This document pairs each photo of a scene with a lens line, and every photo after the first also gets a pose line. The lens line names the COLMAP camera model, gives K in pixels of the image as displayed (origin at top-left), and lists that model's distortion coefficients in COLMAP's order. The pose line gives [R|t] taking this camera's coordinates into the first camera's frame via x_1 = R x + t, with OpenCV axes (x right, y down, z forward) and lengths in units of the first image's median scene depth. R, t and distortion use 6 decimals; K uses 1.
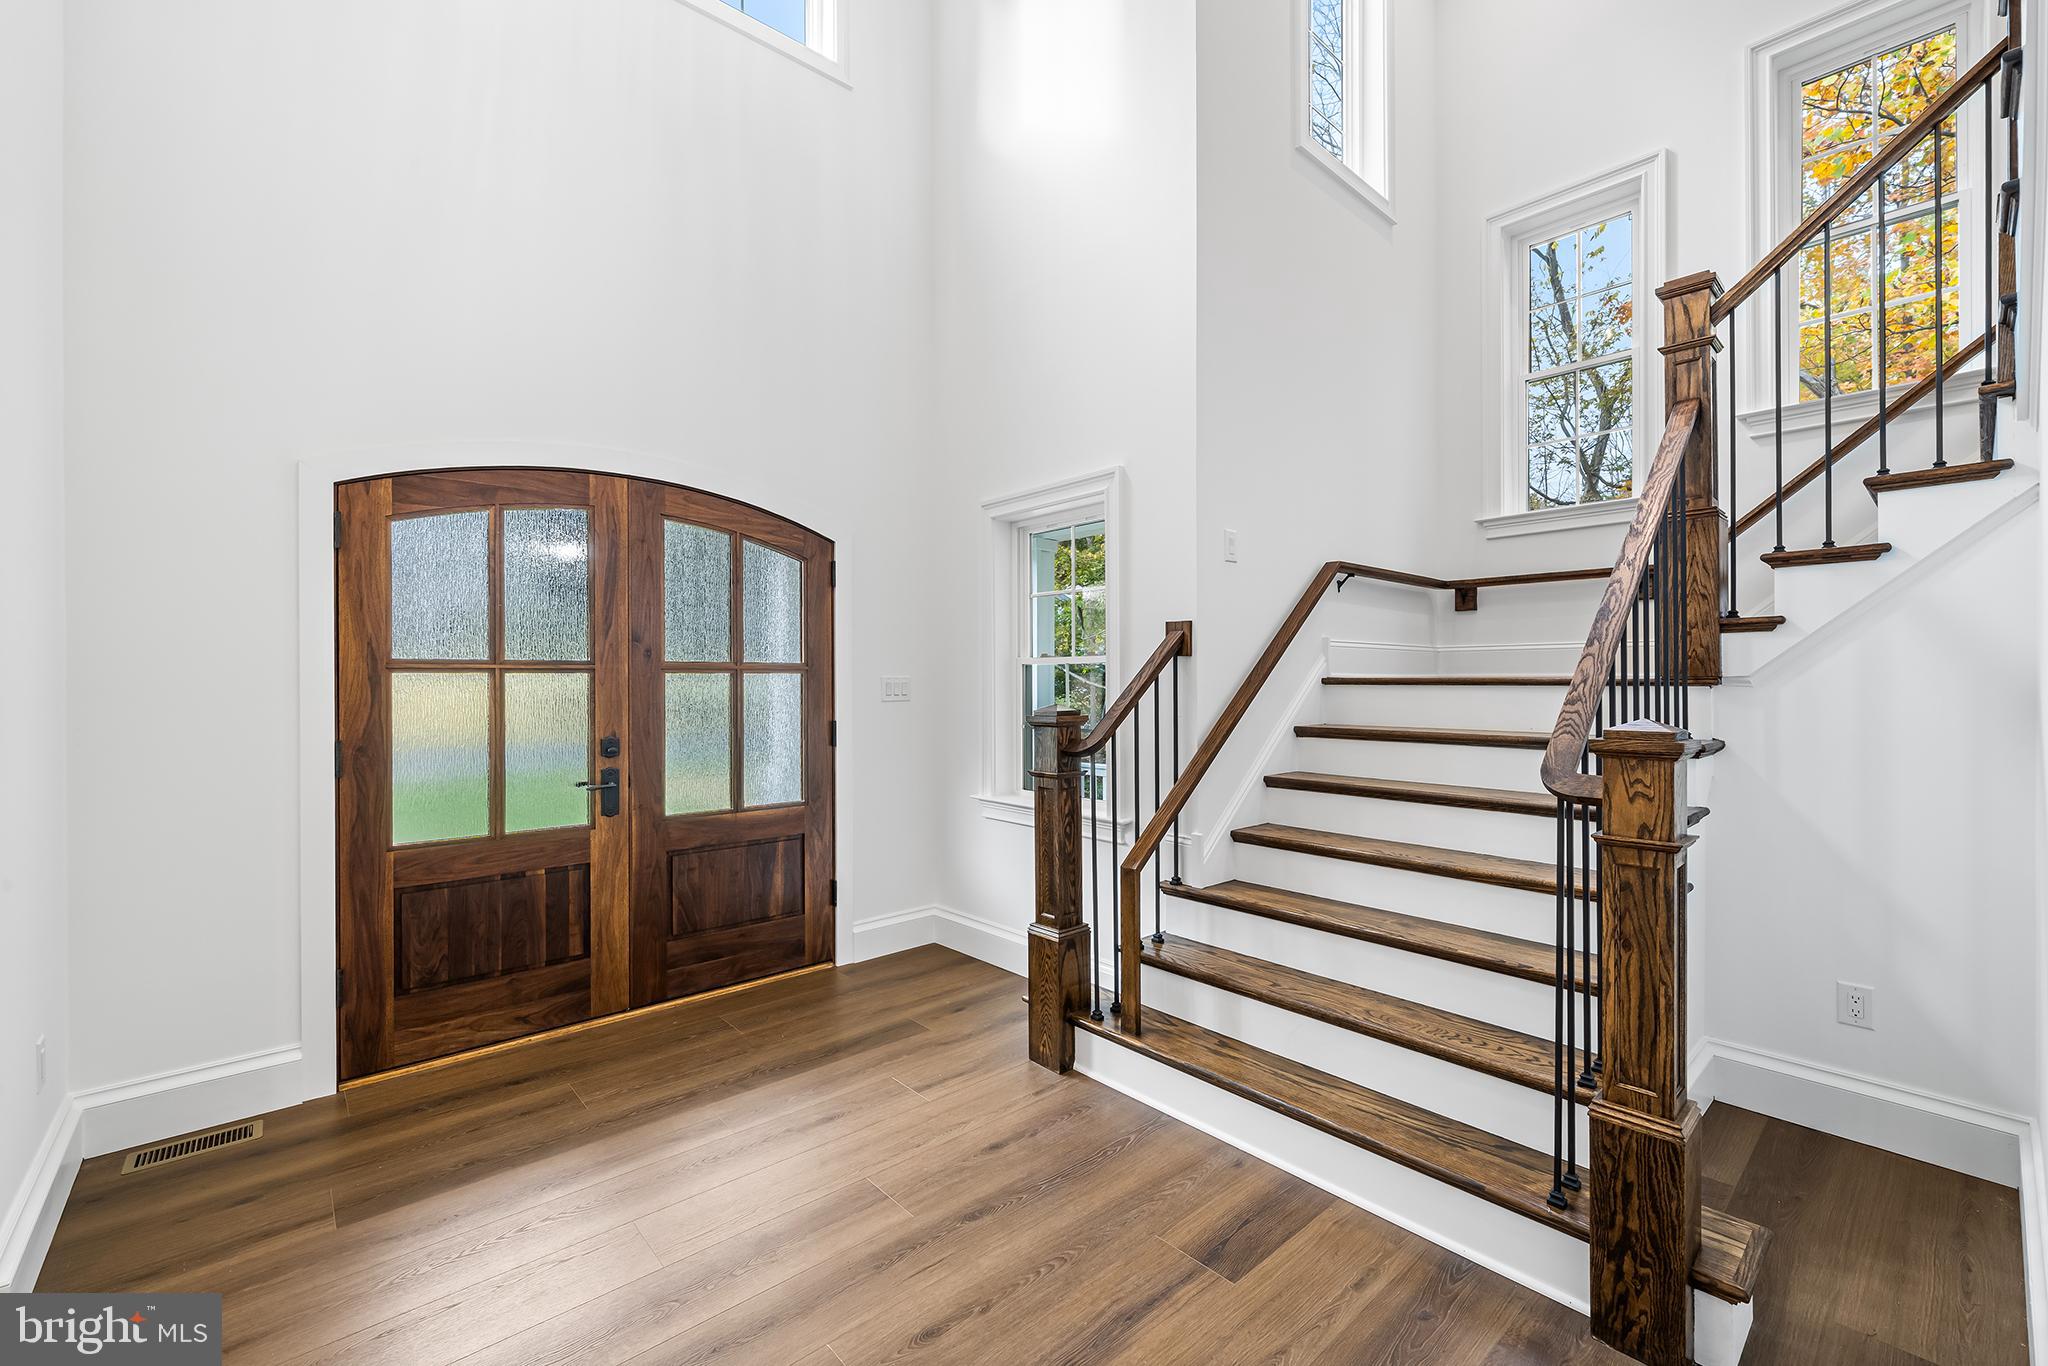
lens RADIAL K [[825.5, 0, 1006.0], [0, 825.5, 679.4], [0, 0, 1]] dist [-0.000991, 0.001306]
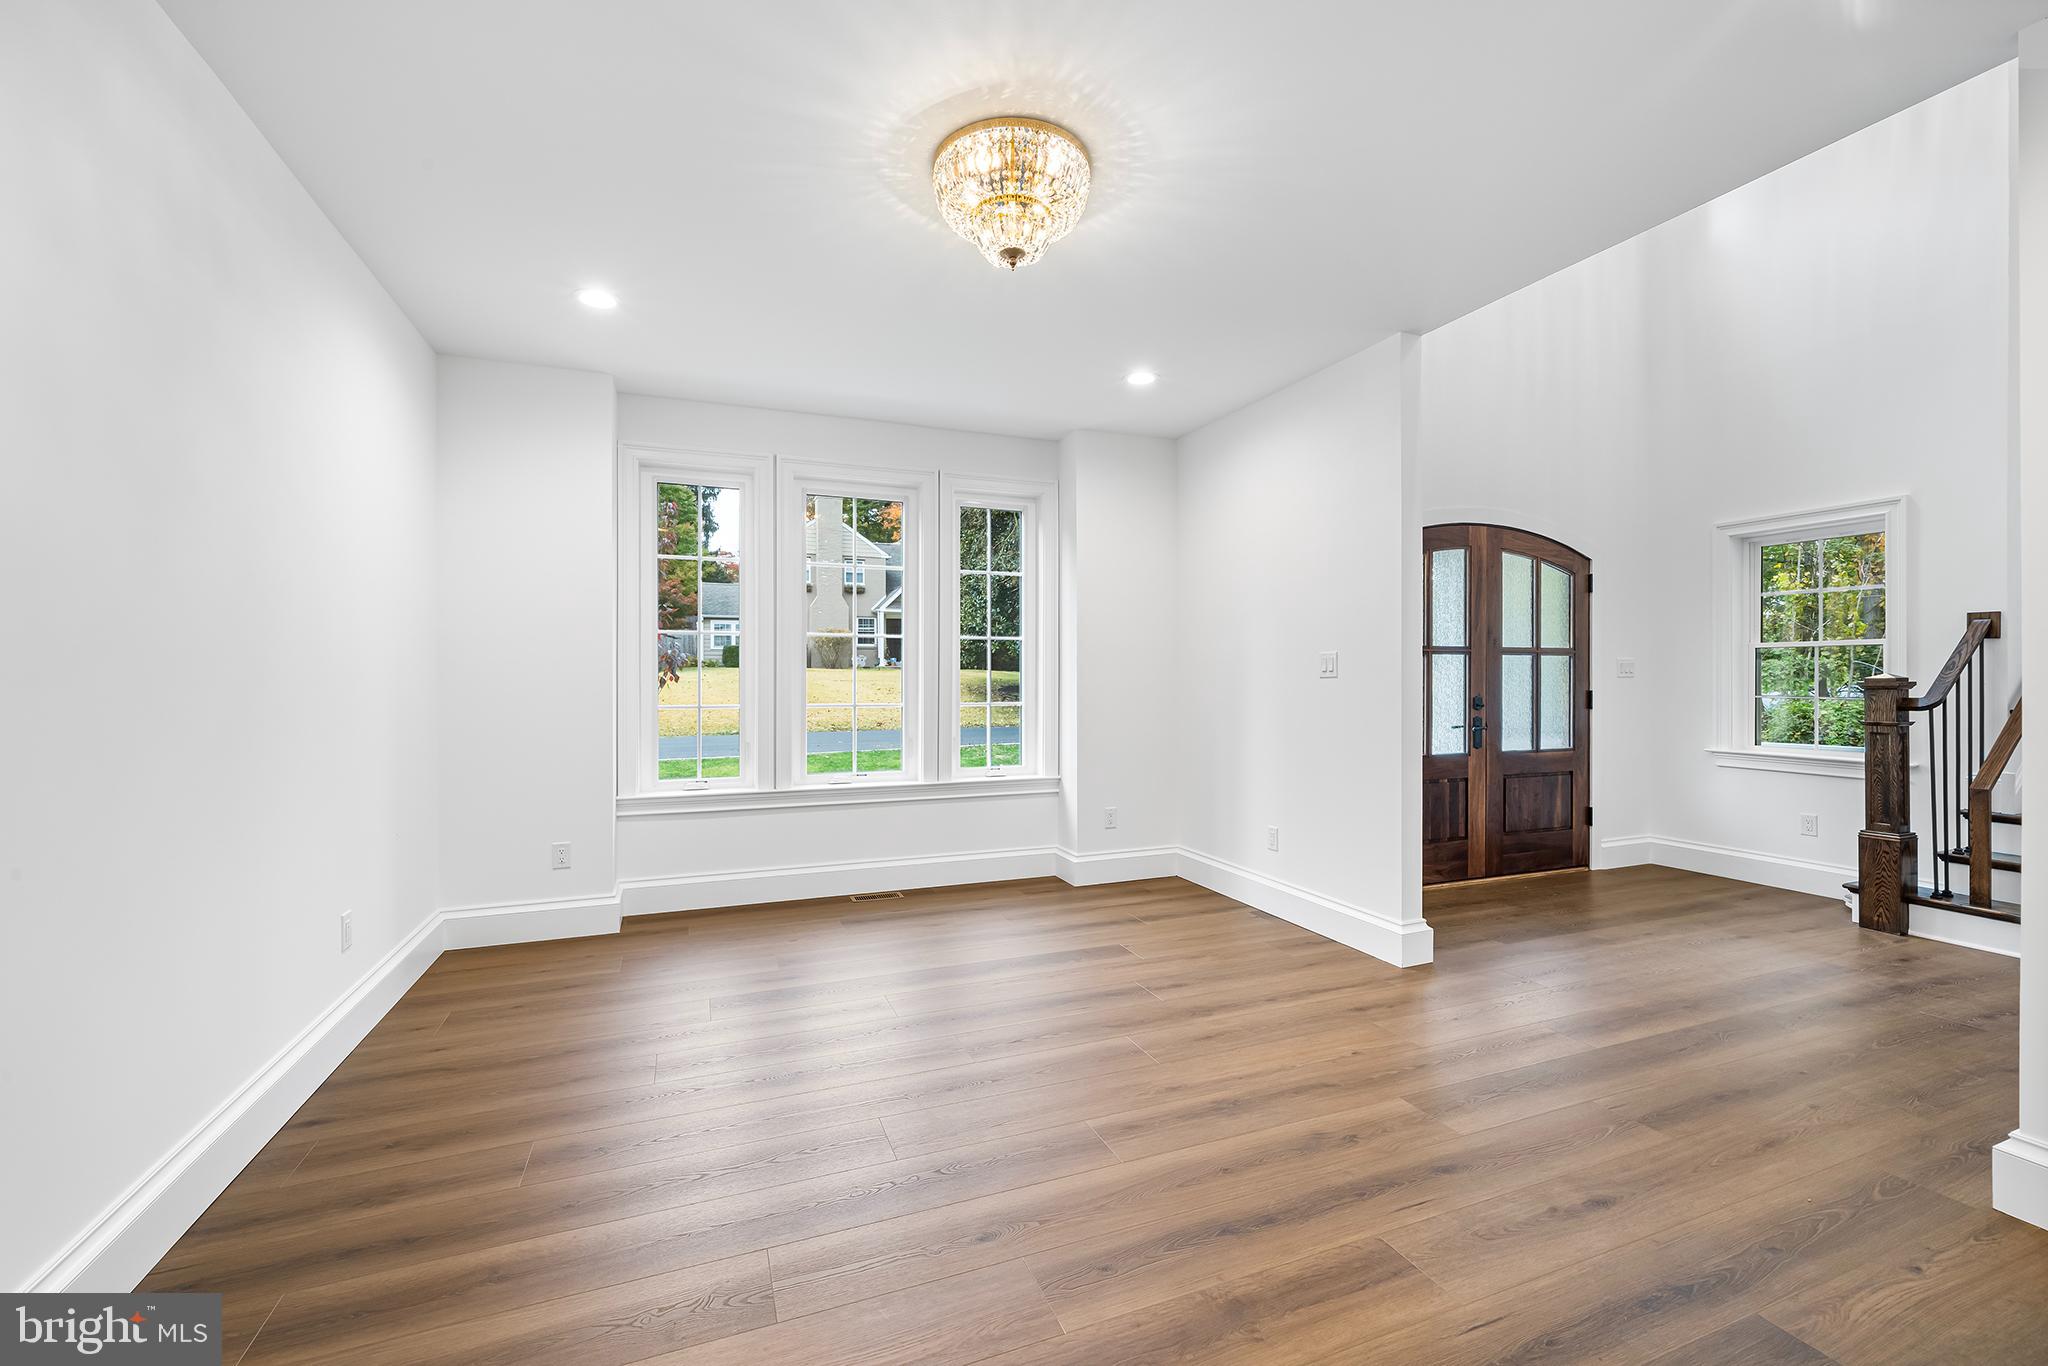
lens RADIAL K [[825.5, 0, 1024.9], [0, 825.5, 675.0], [0, 0, 1]] dist [-0.000991, 0.001306]
pose [[0.944586, 0.001266, -0.328263, -0.718778], [-0.001010, 0.999999, 0.000948, 0.027380], [0.328264, -0.000564, 0.944586, -0.669082]]
